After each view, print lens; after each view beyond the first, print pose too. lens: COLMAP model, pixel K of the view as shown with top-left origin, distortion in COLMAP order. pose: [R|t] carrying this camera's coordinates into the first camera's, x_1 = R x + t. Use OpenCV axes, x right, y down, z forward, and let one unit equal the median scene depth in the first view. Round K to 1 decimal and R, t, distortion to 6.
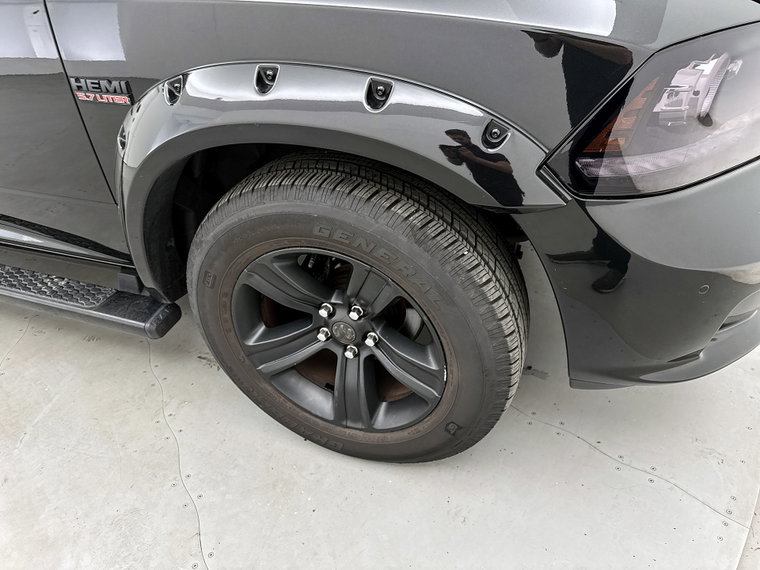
lens RADIAL K [[547.4, 0, 380.4], [0, 547.4, 289.3], [0, 0, 1]] dist [0.111950, -0.172520]
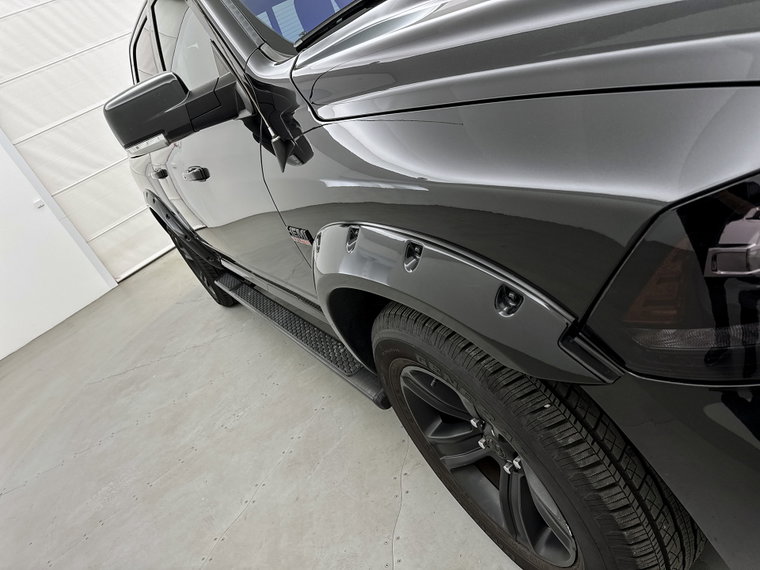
lens RADIAL K [[542.9, 0, 370.0], [0, 542.9, 285.7], [0, 0, 1]] dist [0.083471, -0.159938]
pose [[0.745370, 0.001405, -0.666650, 0.518782], [-0.013195, 0.999833, -0.012645, -0.239097], [0.666521, 0.018221, 0.745264, 0.167174]]
